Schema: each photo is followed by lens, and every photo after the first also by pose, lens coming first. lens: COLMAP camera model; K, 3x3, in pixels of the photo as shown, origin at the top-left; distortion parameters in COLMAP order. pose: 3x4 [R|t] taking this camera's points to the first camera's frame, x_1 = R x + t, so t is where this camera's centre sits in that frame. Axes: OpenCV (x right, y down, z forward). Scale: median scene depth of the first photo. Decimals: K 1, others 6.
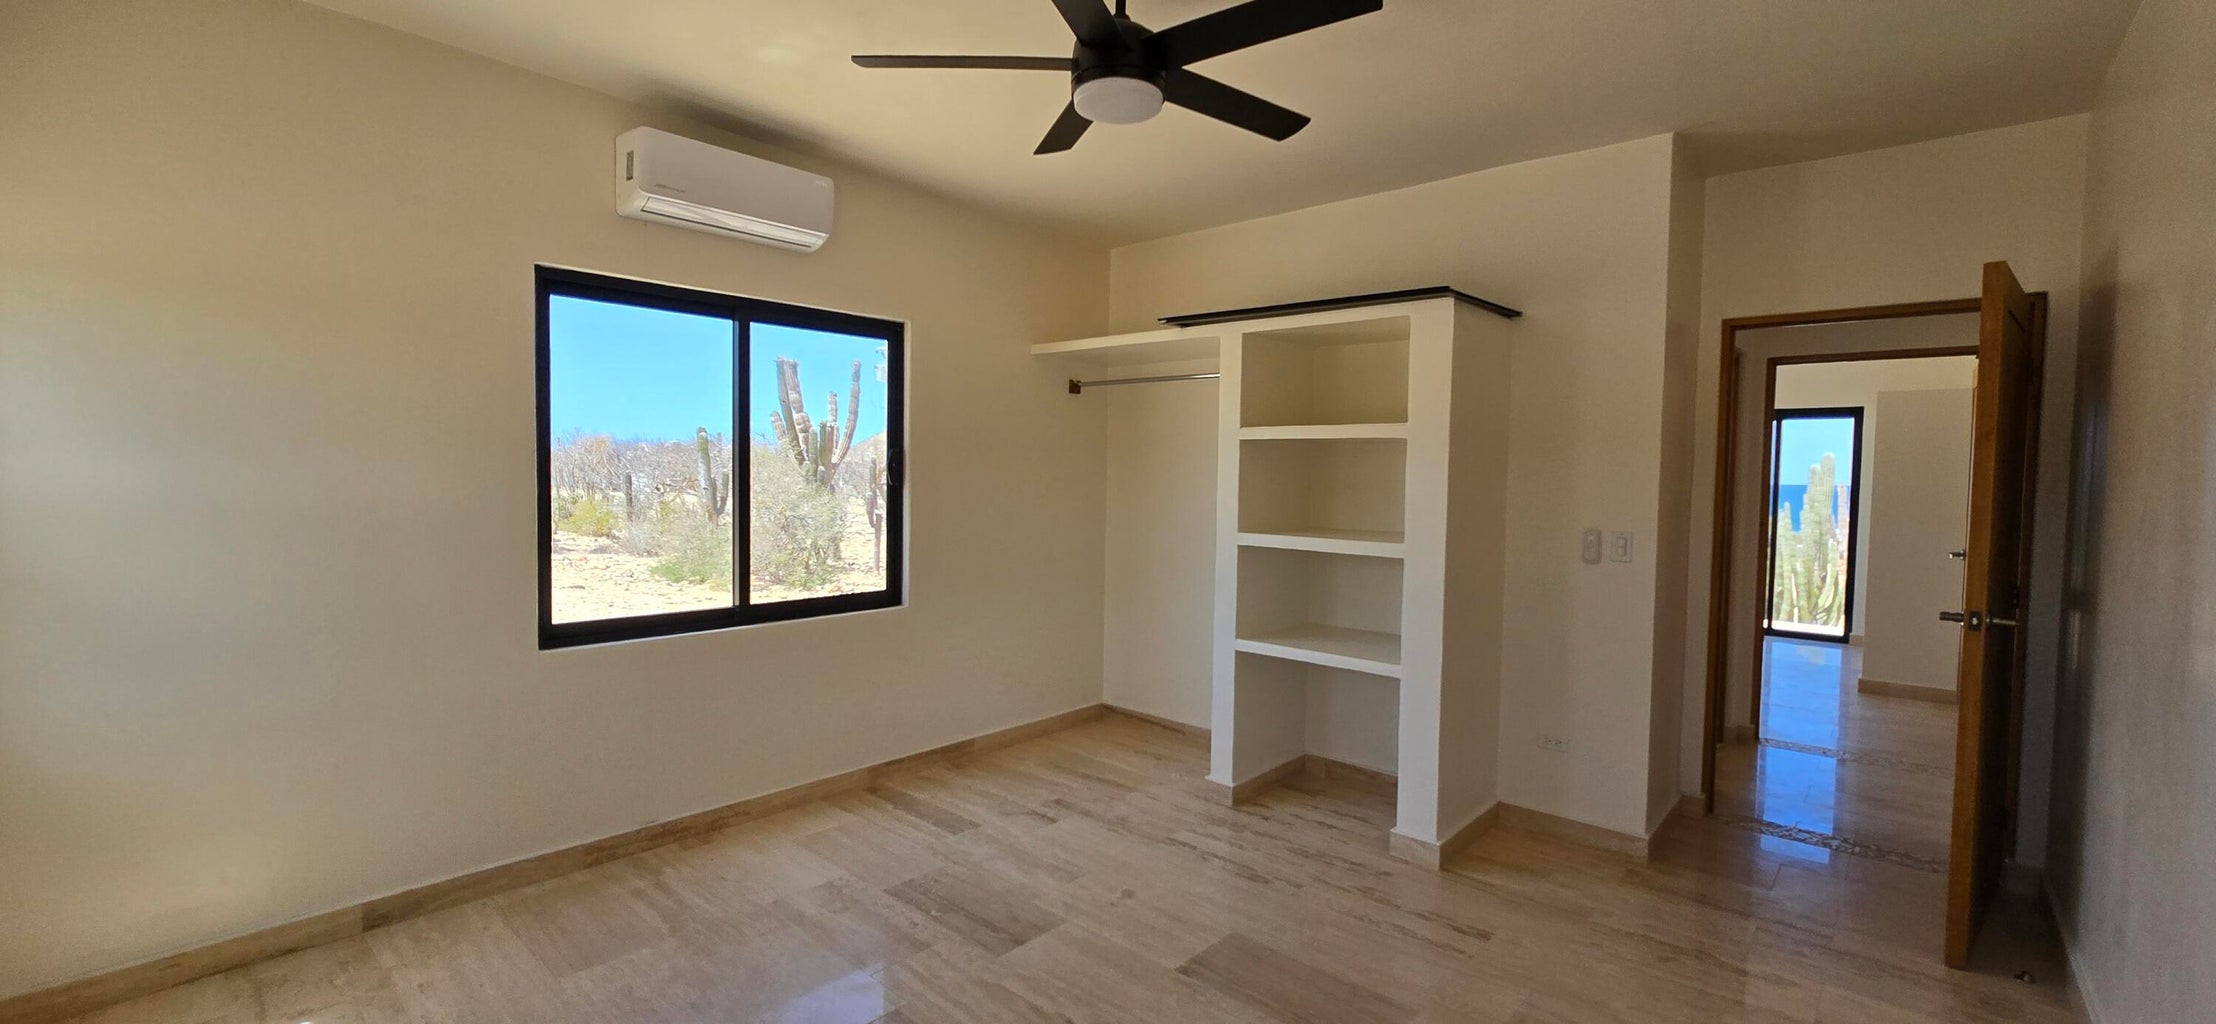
lens RADIAL K [[961.4, 0, 1108.0], [0, 961.4, 512.0], [0, 0, 1]] dist [-0.000270, -0.000178]
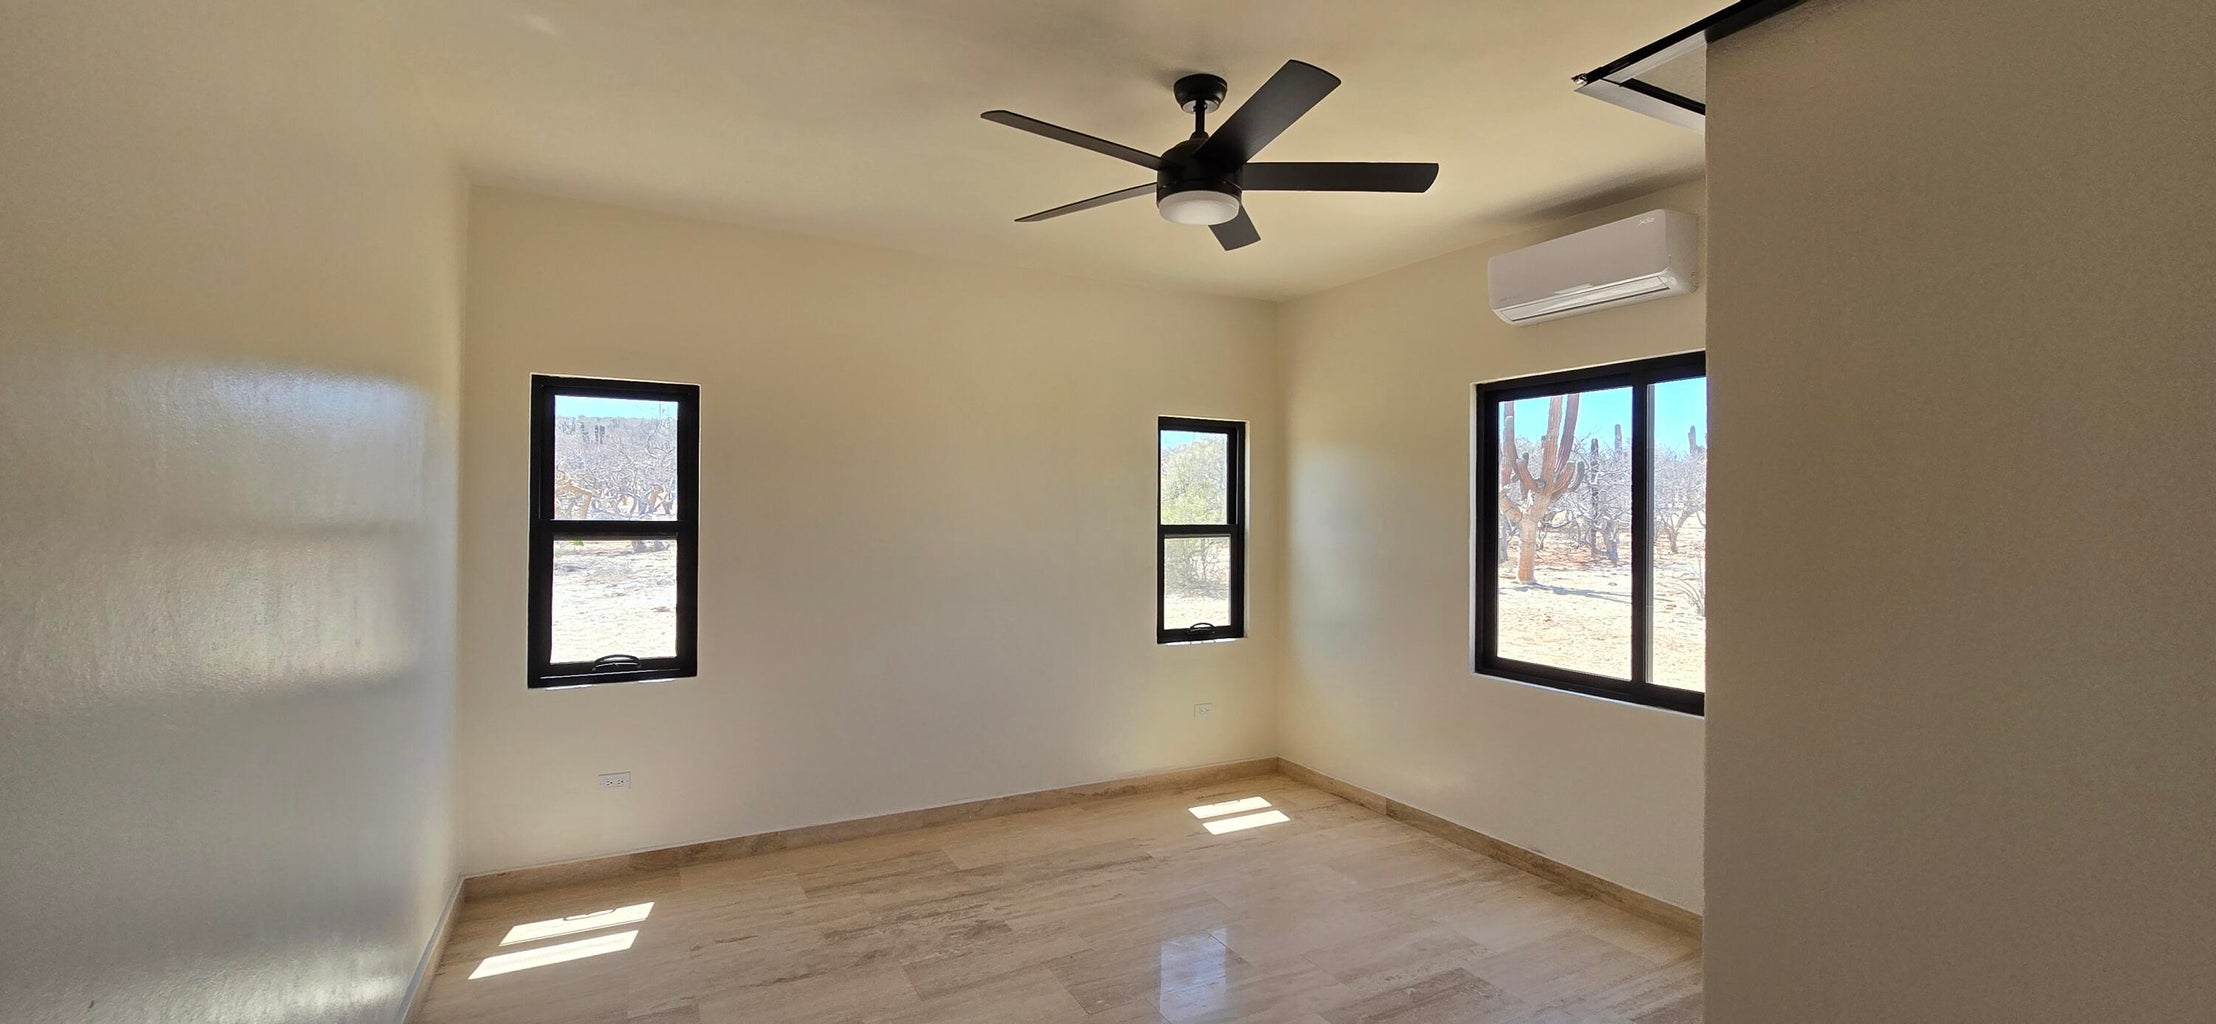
lens RADIAL K [[904.6, 0, 1108.0], [0, 904.6, 512.0], [0, 0, 1]] dist [0.000082, 0.000047]
pose [[-0.307118, -0.010274, -0.951616, 0.762843], [-0.075553, 0.997049, 0.013620, -0.049924], [0.948668, 0.076081, -0.306988, 0.926934]]
